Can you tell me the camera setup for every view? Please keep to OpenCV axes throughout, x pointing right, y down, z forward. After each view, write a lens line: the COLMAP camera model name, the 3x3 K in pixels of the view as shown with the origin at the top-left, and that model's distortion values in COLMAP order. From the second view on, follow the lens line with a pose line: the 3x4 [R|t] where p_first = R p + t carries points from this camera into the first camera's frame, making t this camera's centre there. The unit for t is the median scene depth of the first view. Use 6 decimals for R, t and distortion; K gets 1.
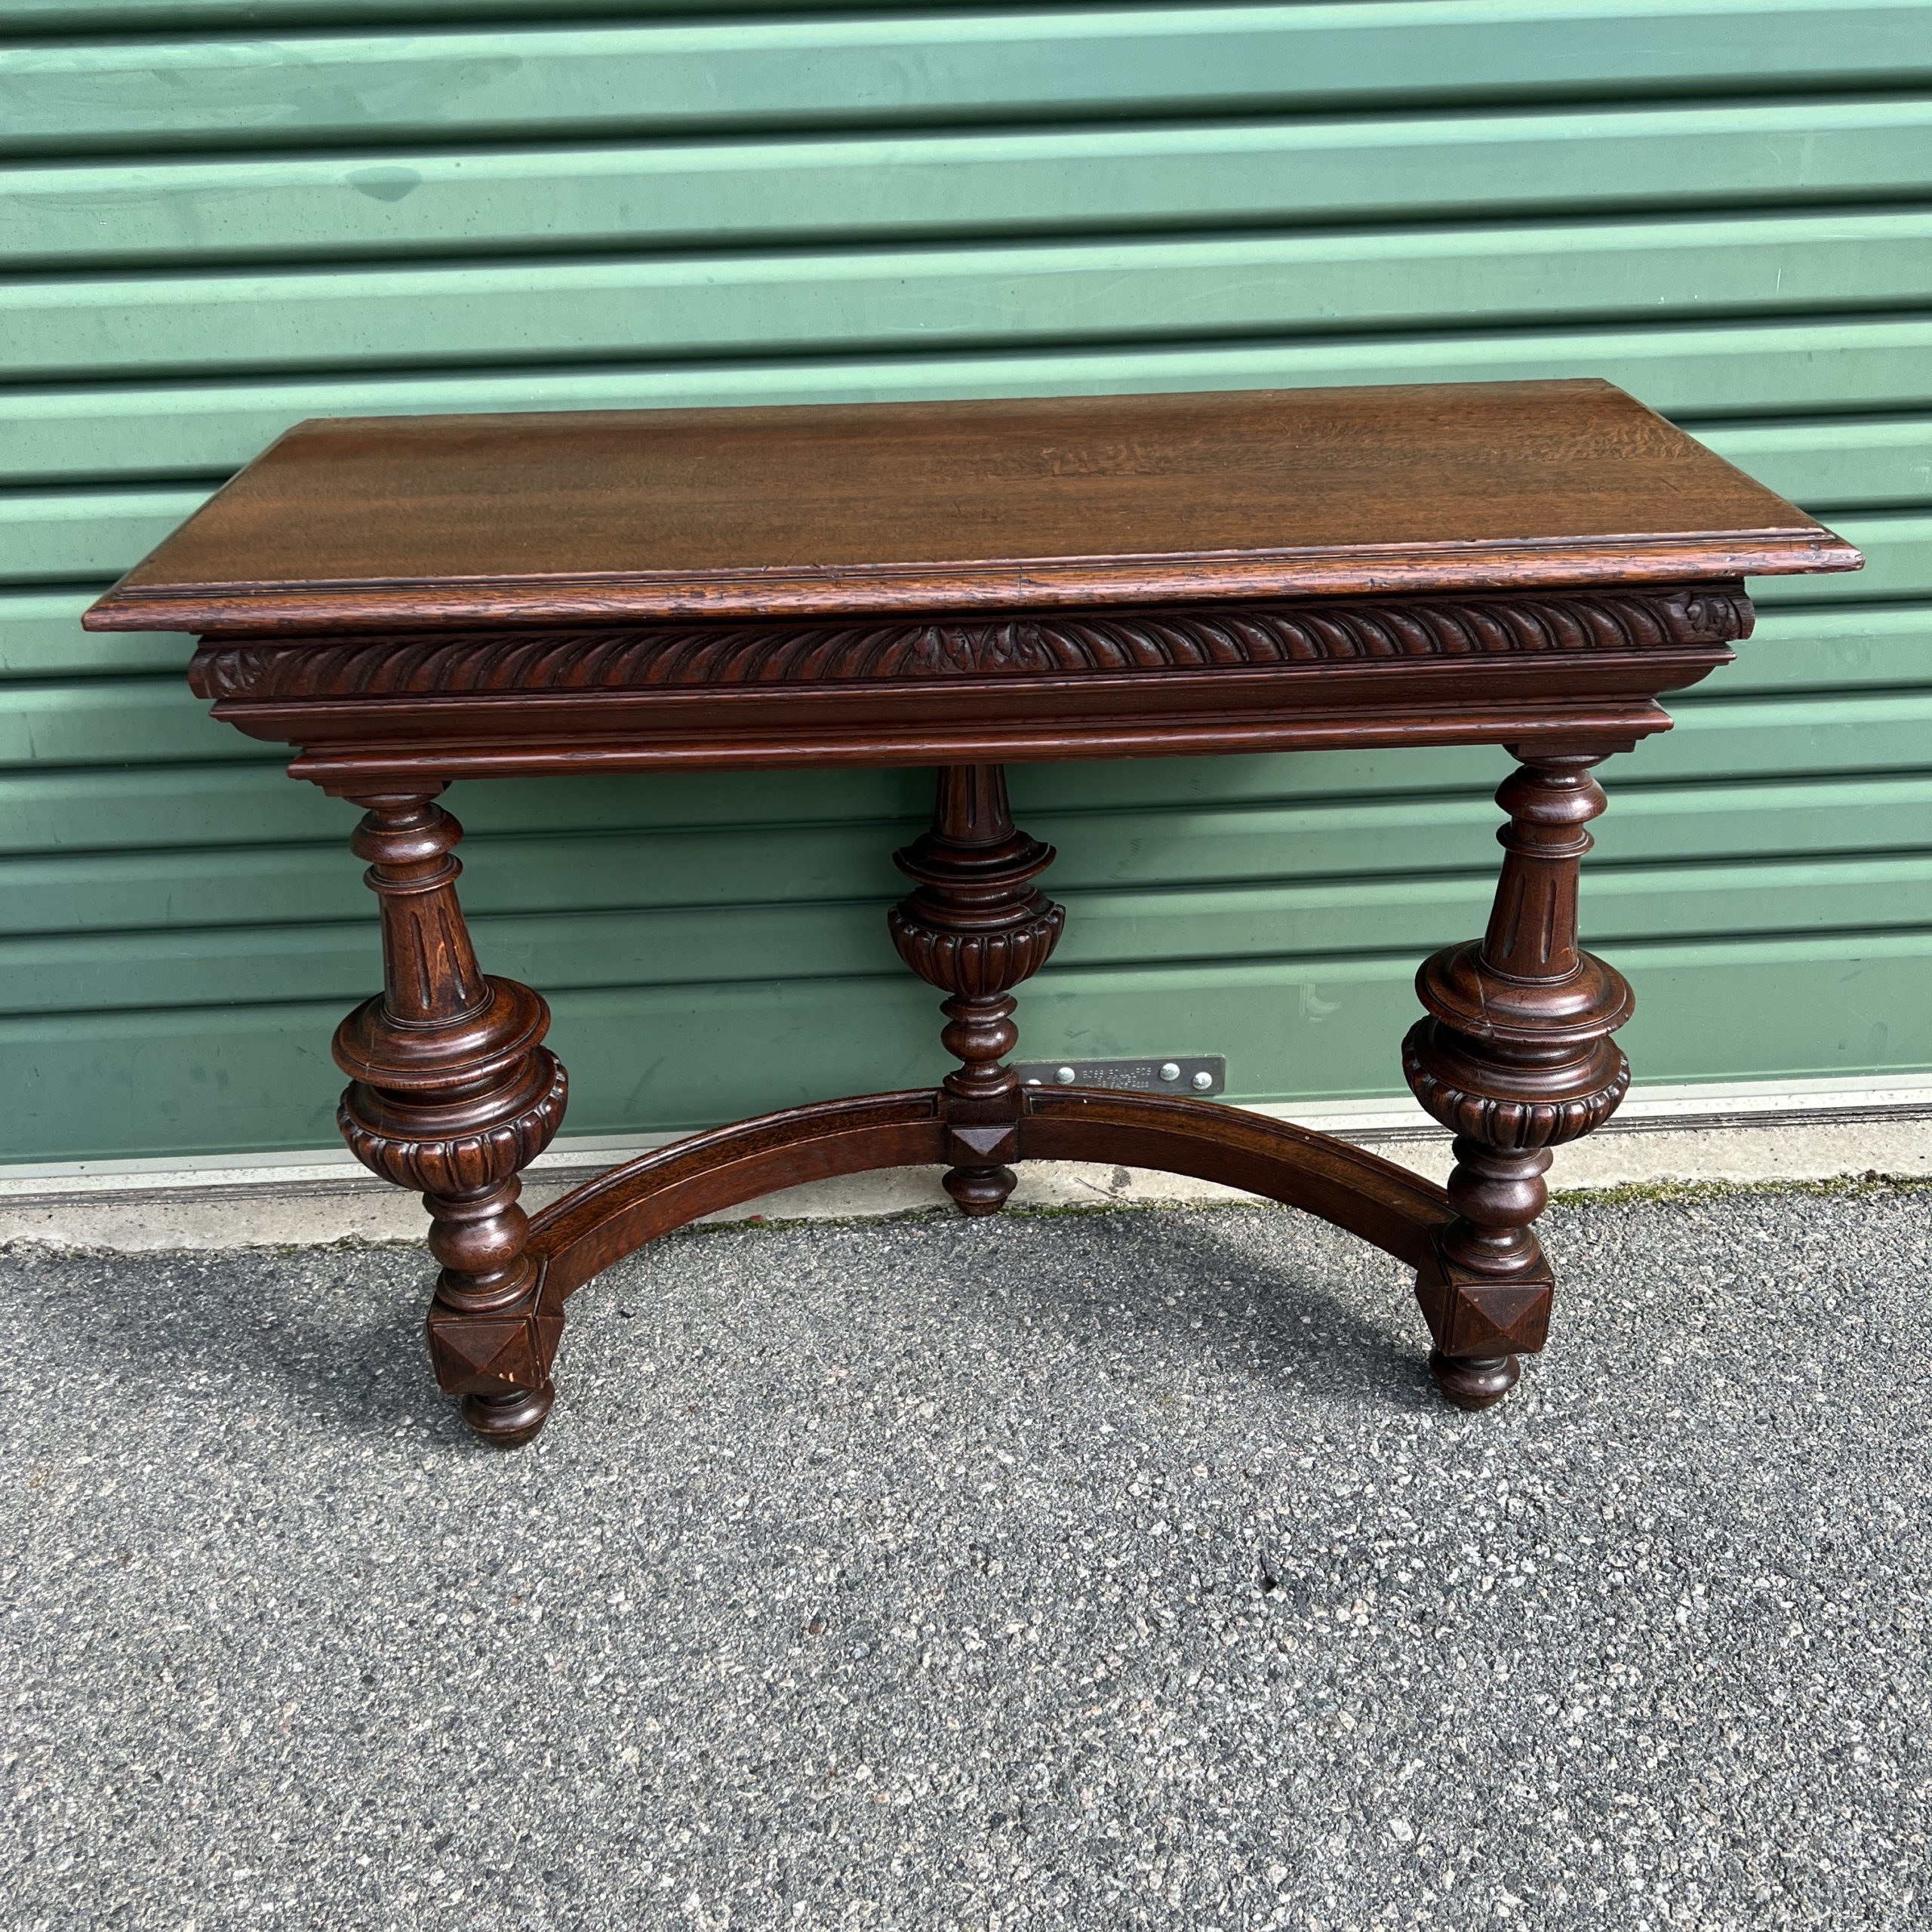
lens RADIAL K [[1939.6, 0, 963.2], [0, 1939.6, 956.4], [0, 0, 1]] dist [0.070164, -0.106811]
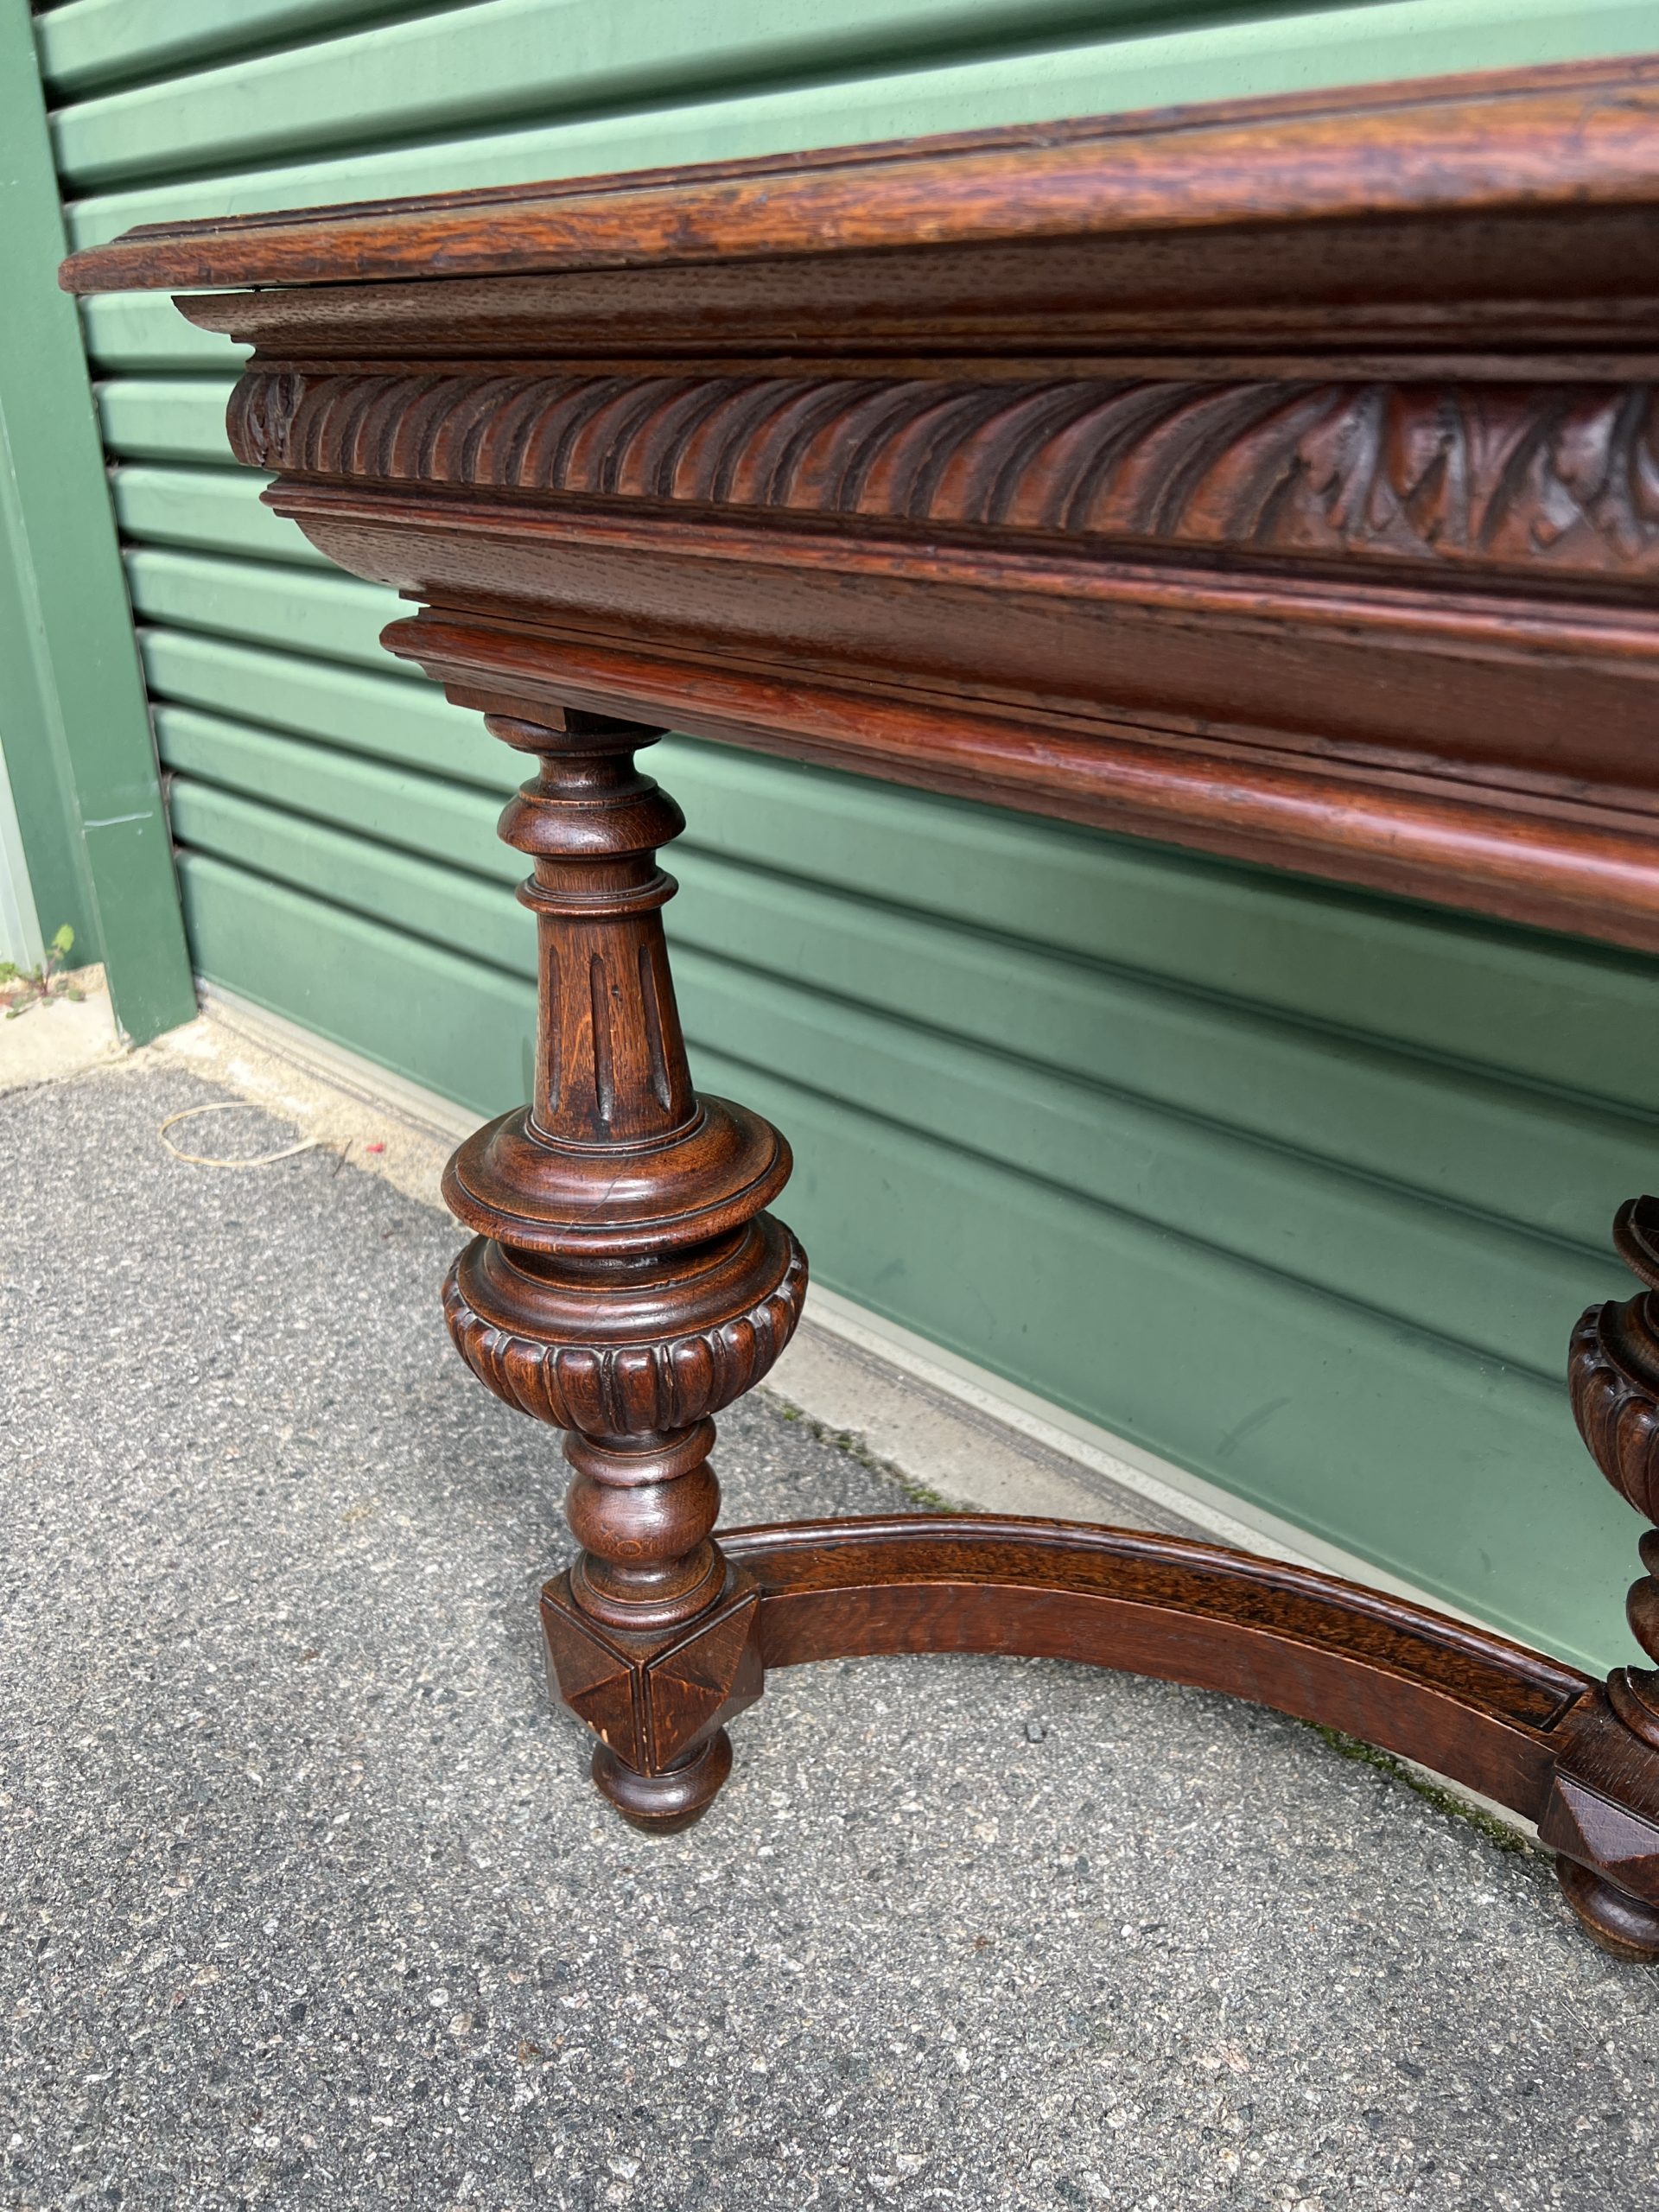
lens RADIAL K [[1680.5, 0, 826.8], [0, 1680.5, 1118.2], [0, 0, 1]] dist [0.030610, -0.036038]
pose [[0.677360, 0.325759, -0.659594, 0.095259], [-0.374887, 0.924308, 0.071510, -0.019844], [0.632963, 0.198835, 0.748213, 0.602501]]
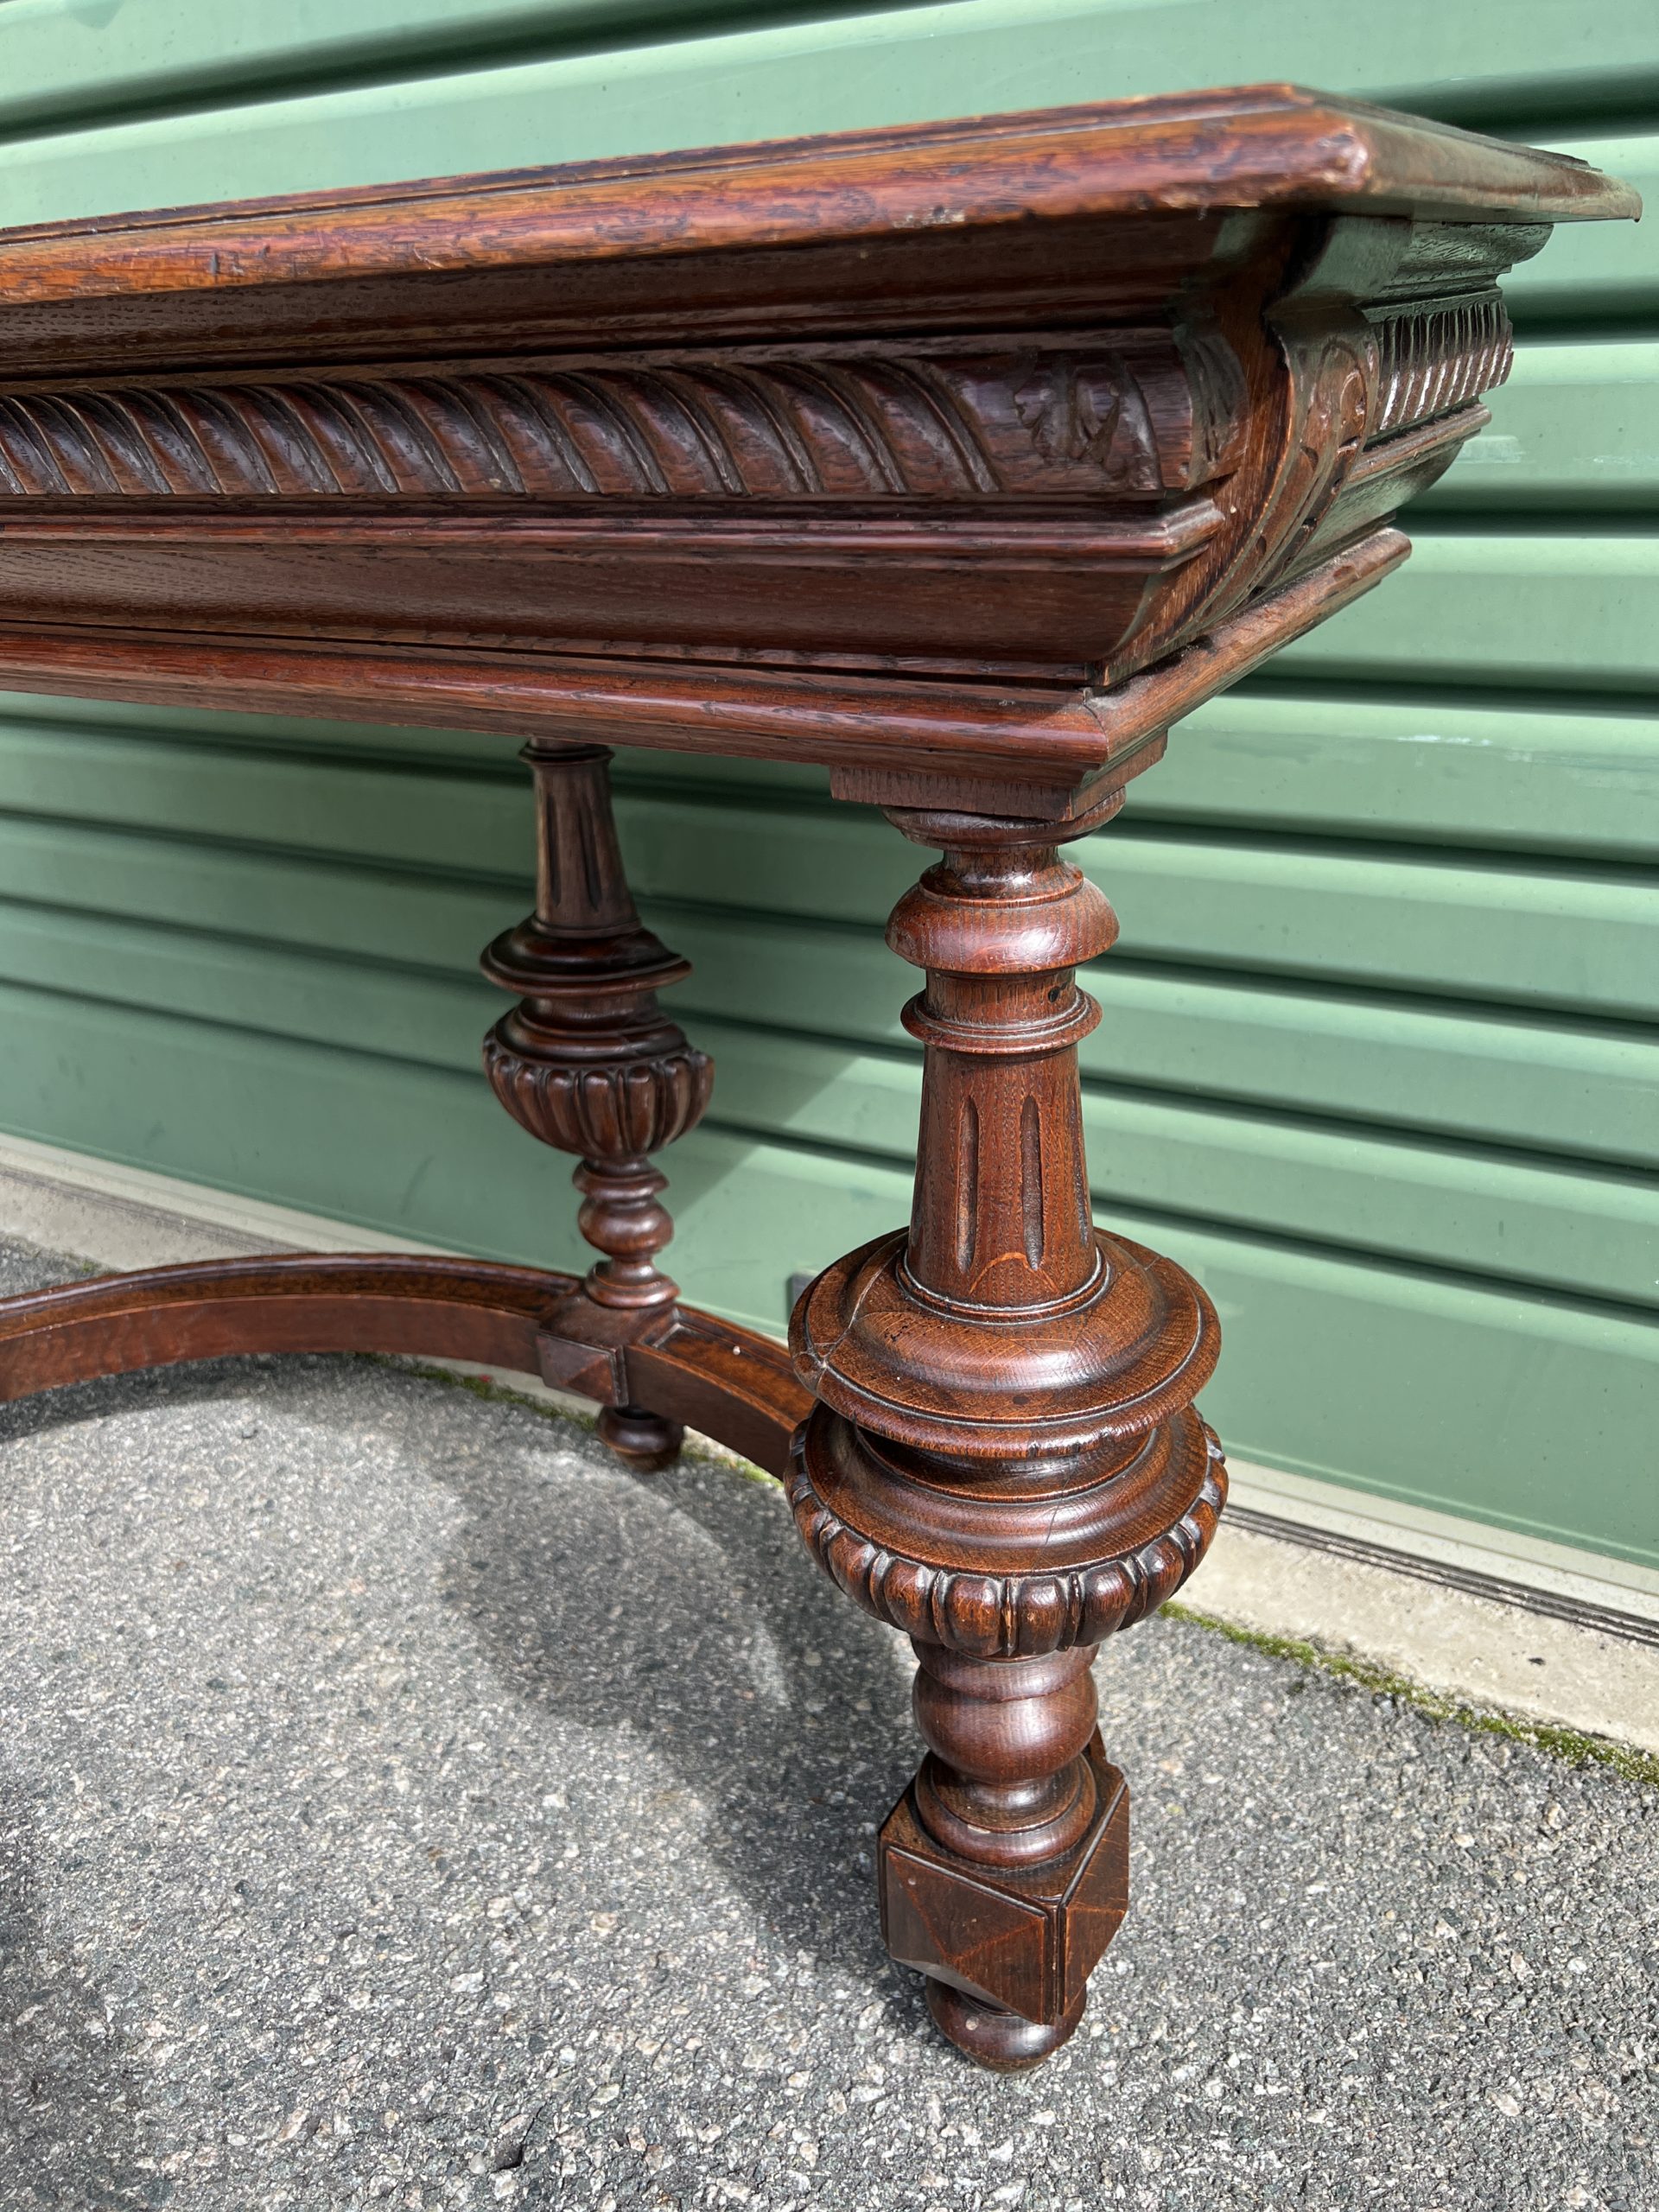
lens RADIAL K [[1691.4, 0, 817.9], [0, 1691.4, 1110.3], [0, 0, 1]] dist [0.008796, -0.009097]
pose [[0.852299, 0.206720, -0.480471, 0.415943], [-0.235032, 0.971987, 0.001273, -0.008536], [0.467275, 0.111842, 0.877010, 0.559534]]
